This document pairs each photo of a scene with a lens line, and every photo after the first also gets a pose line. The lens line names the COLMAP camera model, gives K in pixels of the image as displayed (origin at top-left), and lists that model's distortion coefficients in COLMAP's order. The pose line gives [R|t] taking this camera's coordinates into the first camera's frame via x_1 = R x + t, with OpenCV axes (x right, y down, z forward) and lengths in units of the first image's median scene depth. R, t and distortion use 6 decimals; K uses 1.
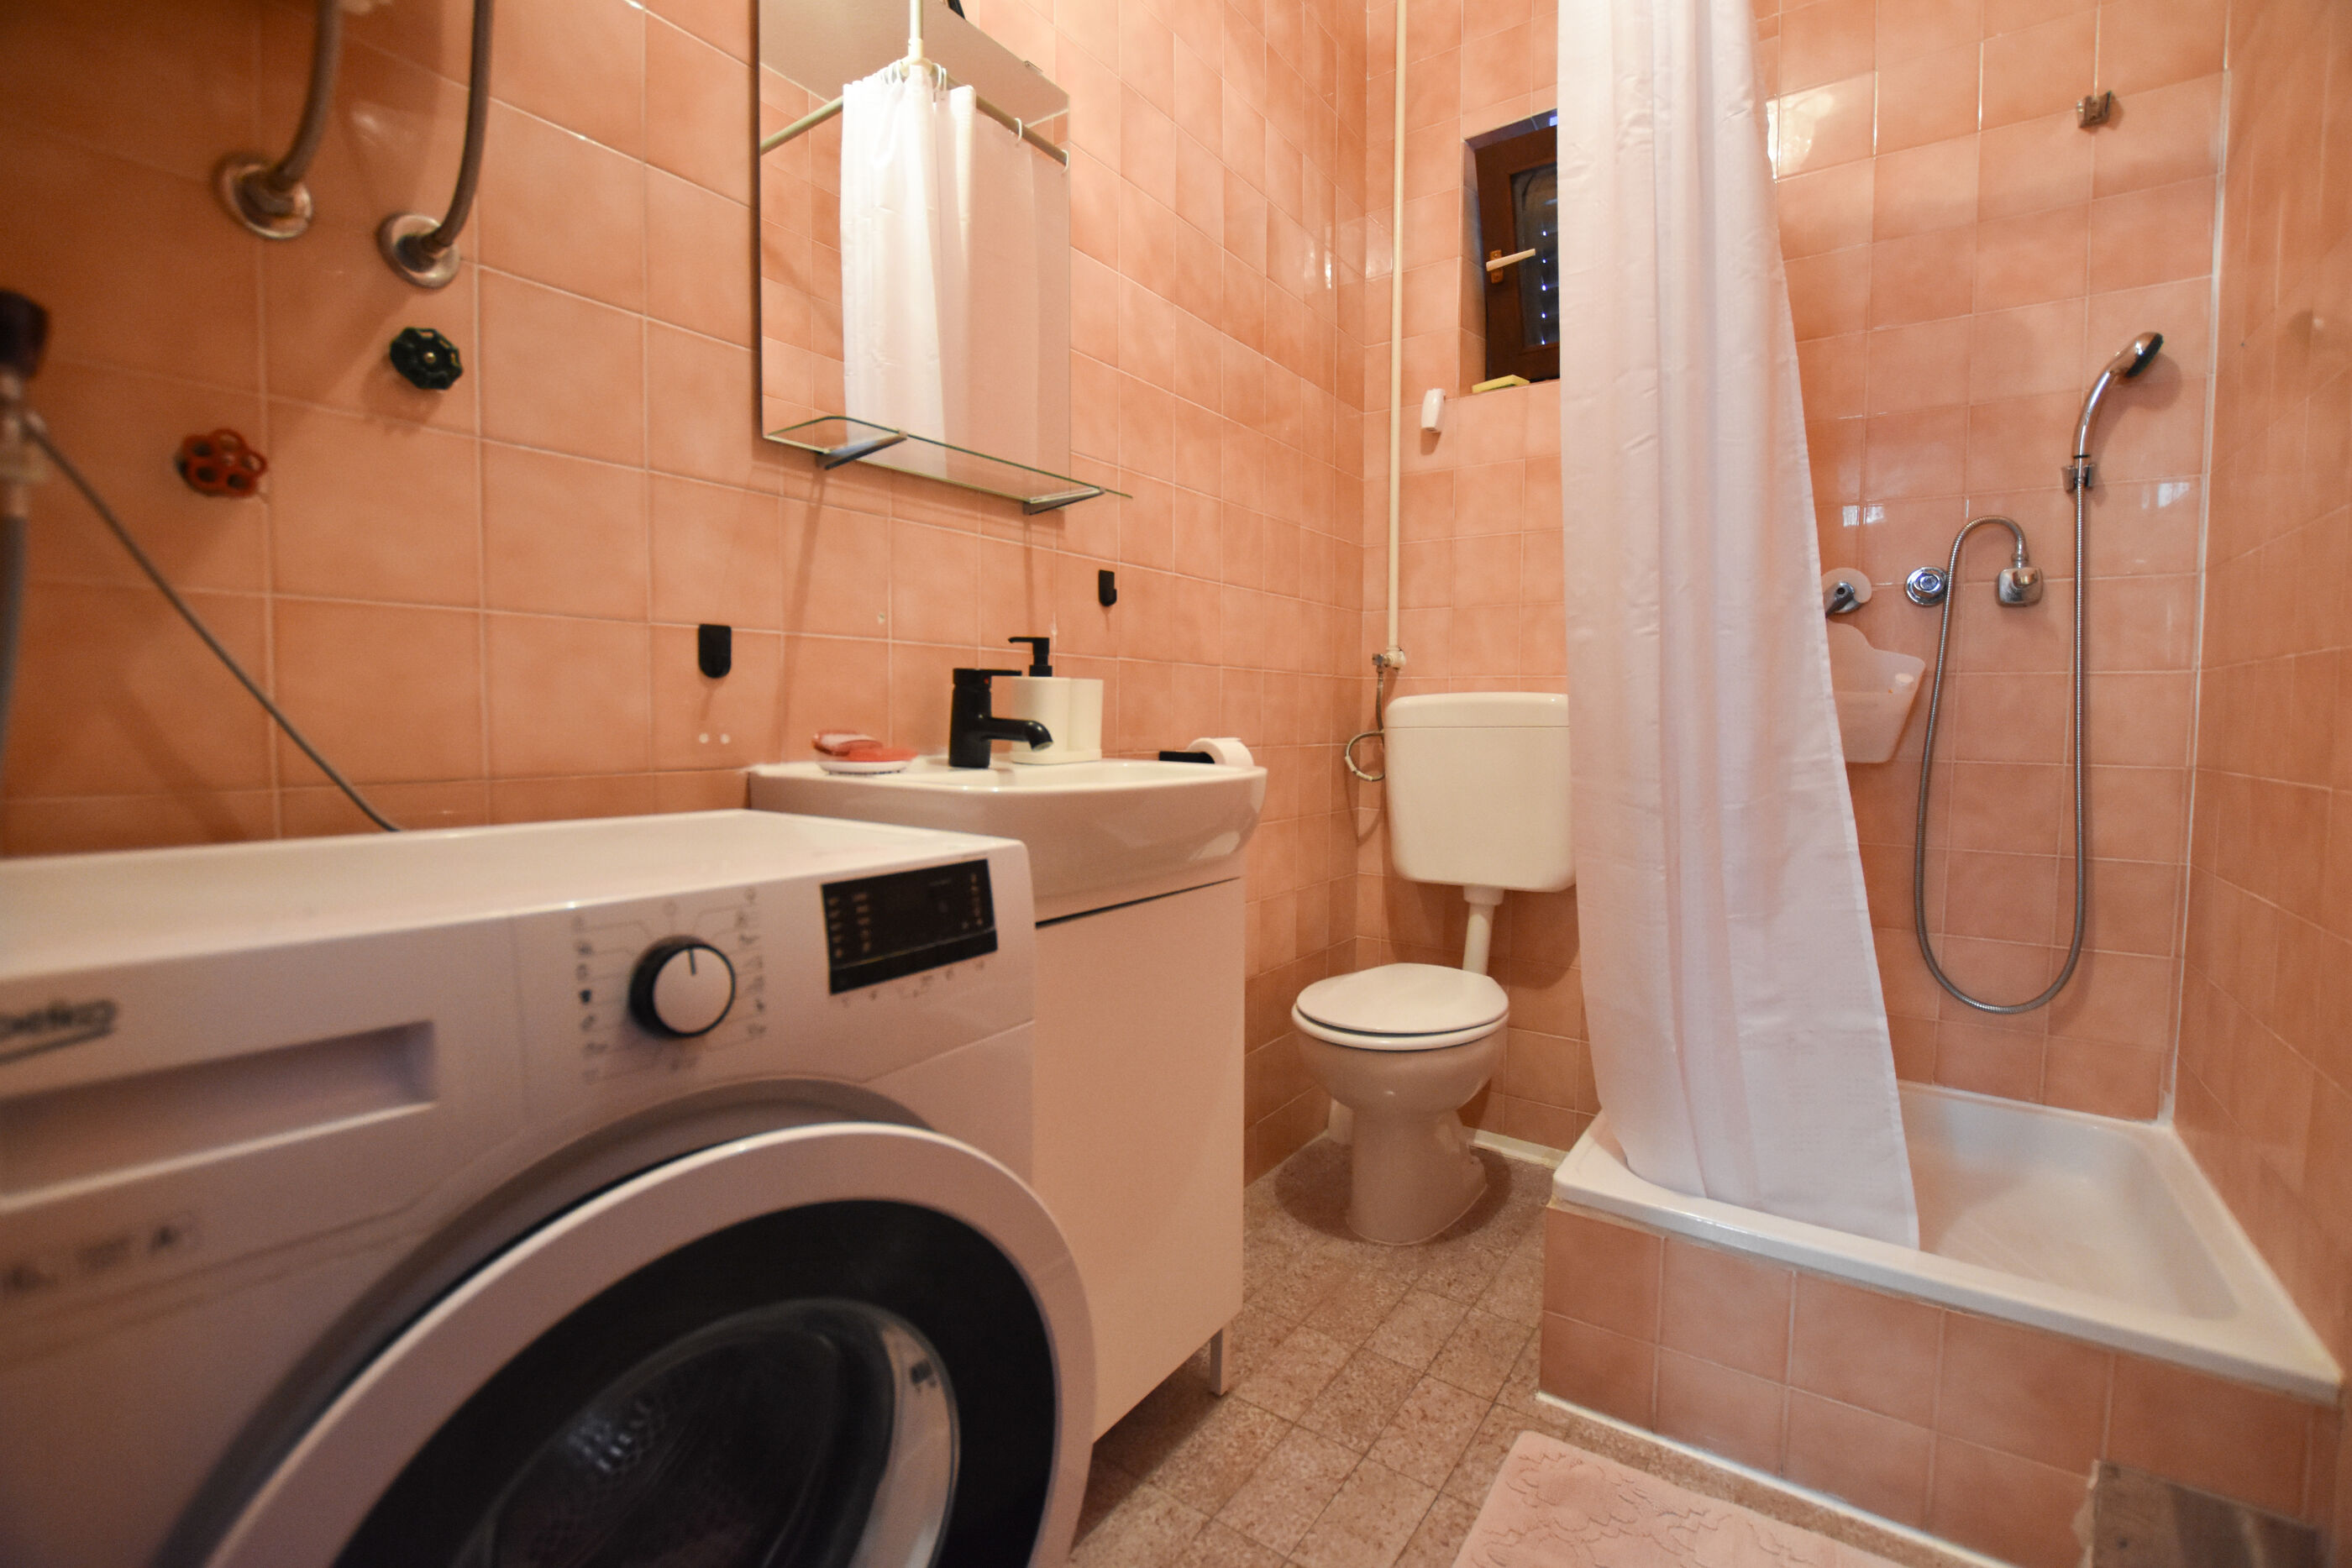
lens RADIAL K [[1031.6, 0, 1179.2], [0, 1031.6, 776.4], [0, 0, 1]] dist [-0.026058, 0.001079]
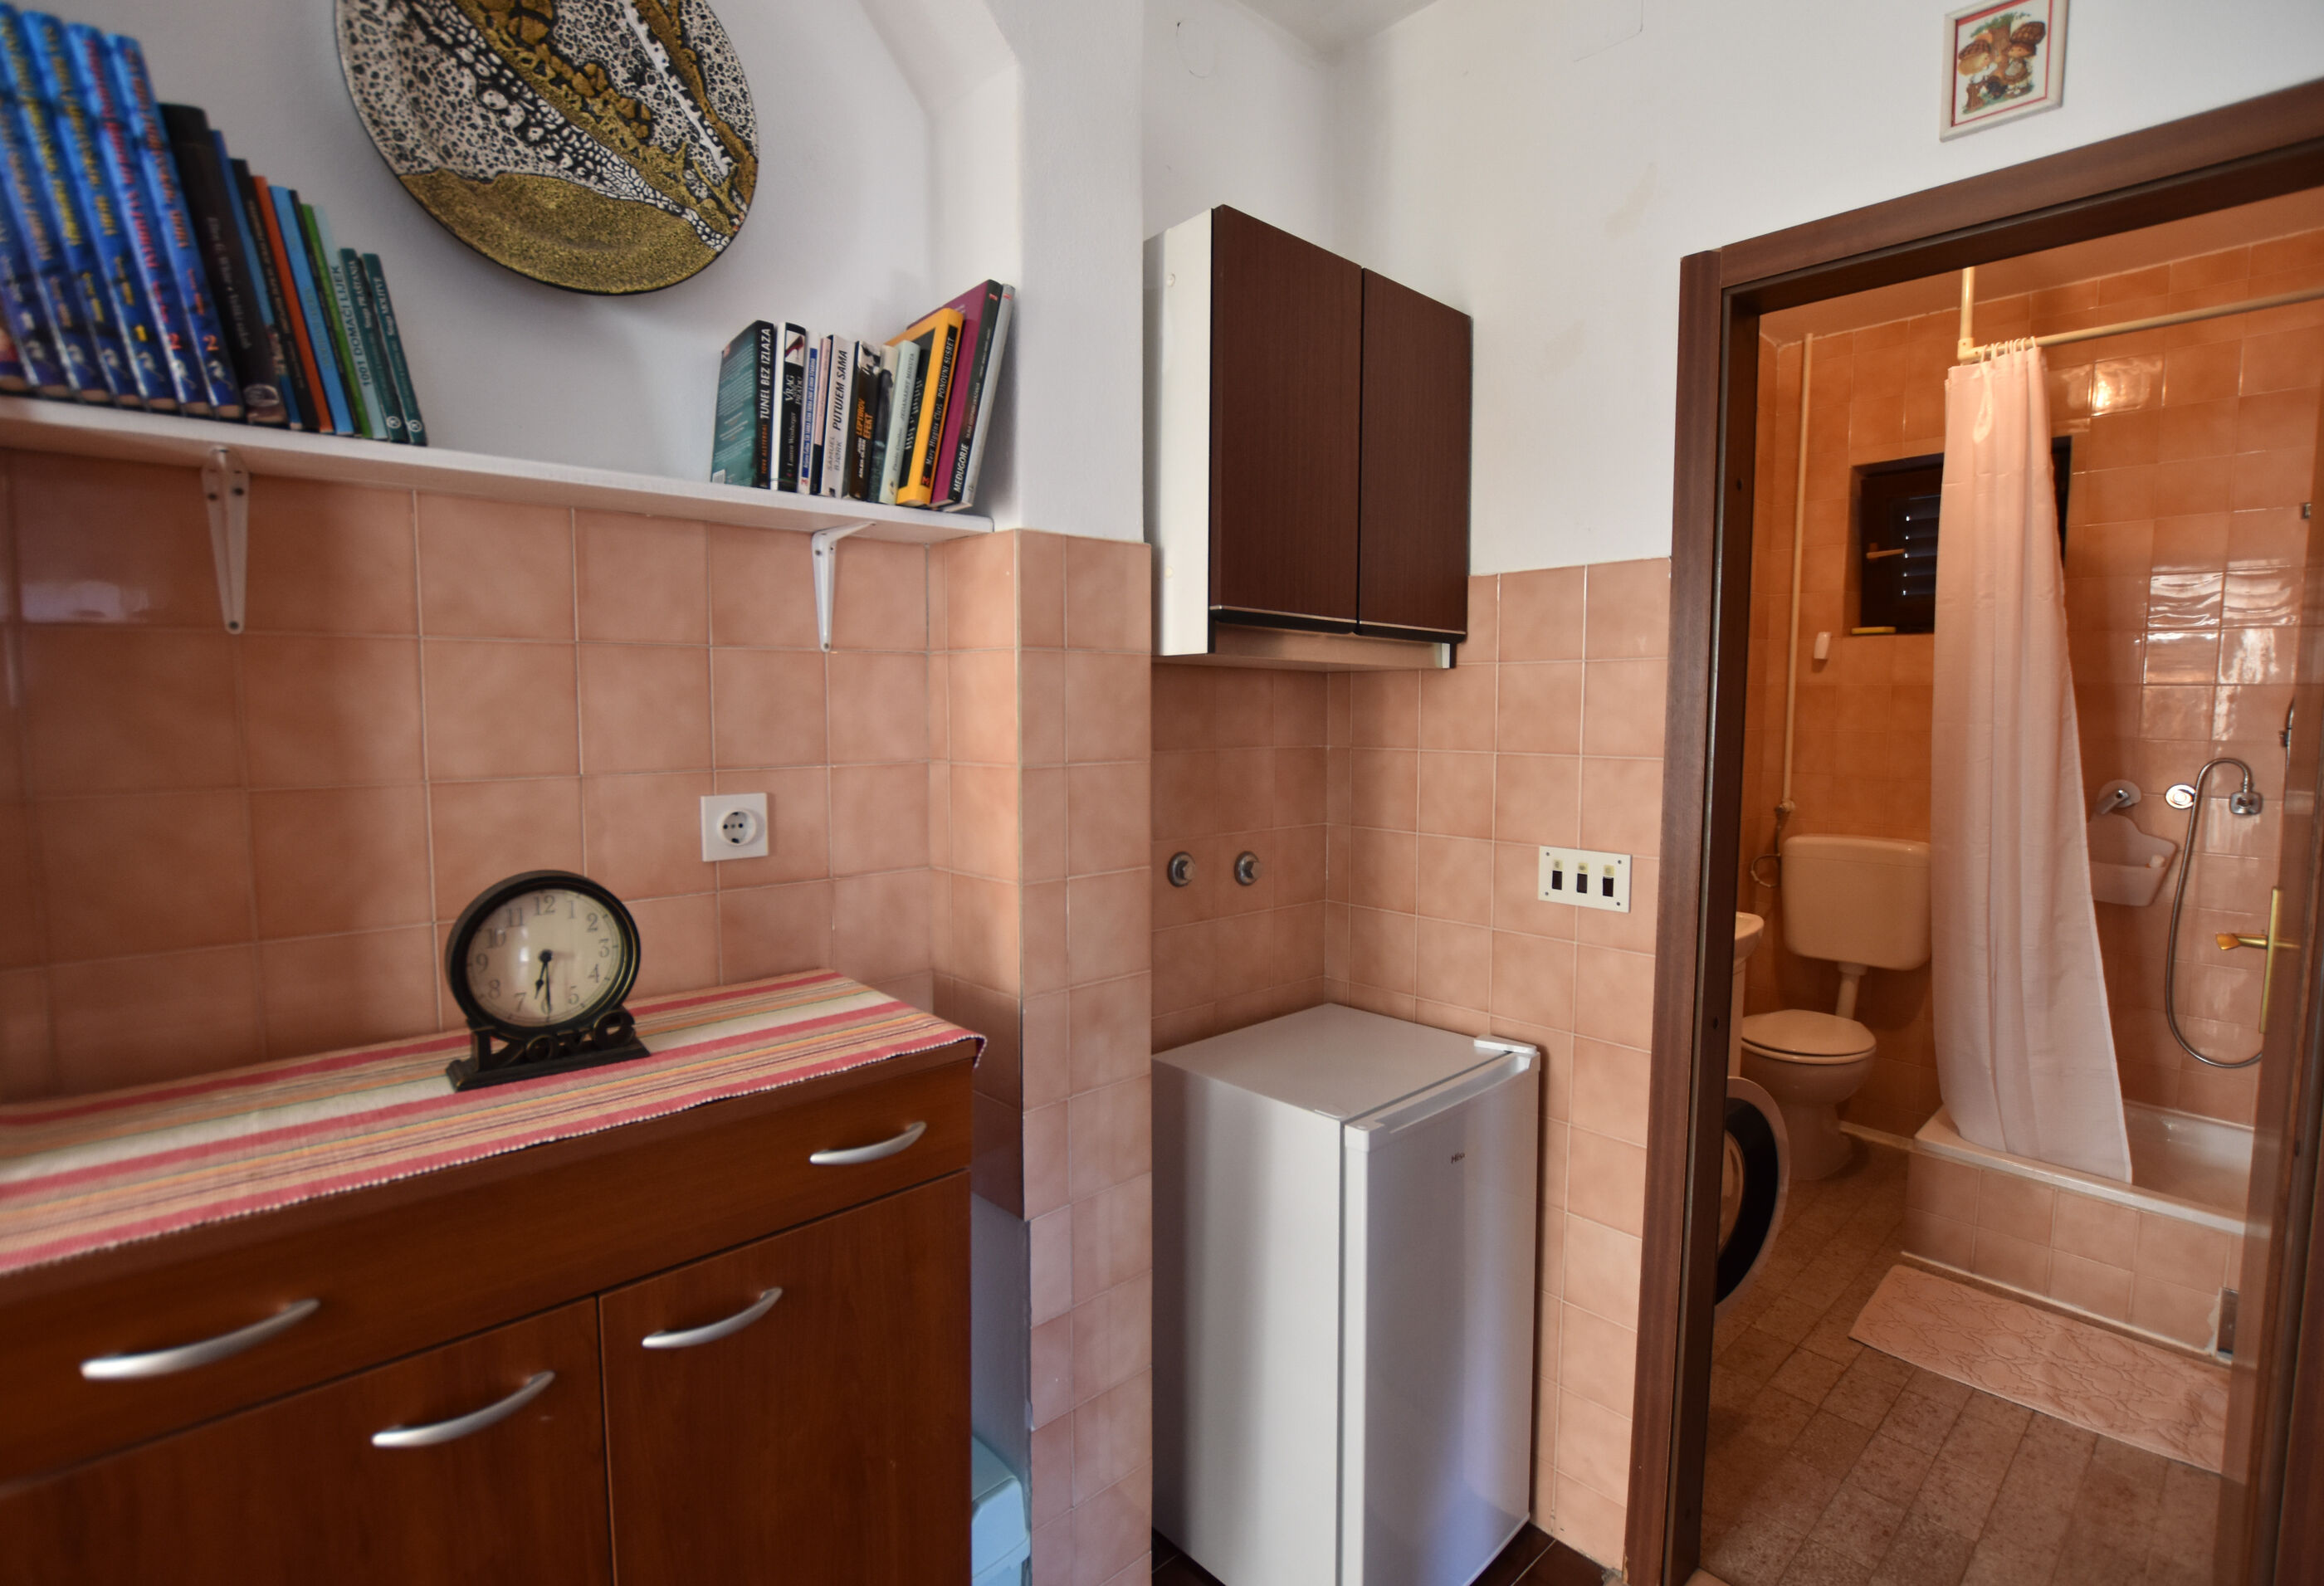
lens RADIAL K [[1072.2, 0, 1141.5], [0, 1072.2, 784.9], [0, 0, 1]] dist [-0.031232, 0.005409]
pose [[0.972459, 0.013943, -0.232655, -0.502744], [-0.008534, 0.999670, 0.024240, -0.251409], [0.232916, -0.021586, 0.972257, -1.044674]]
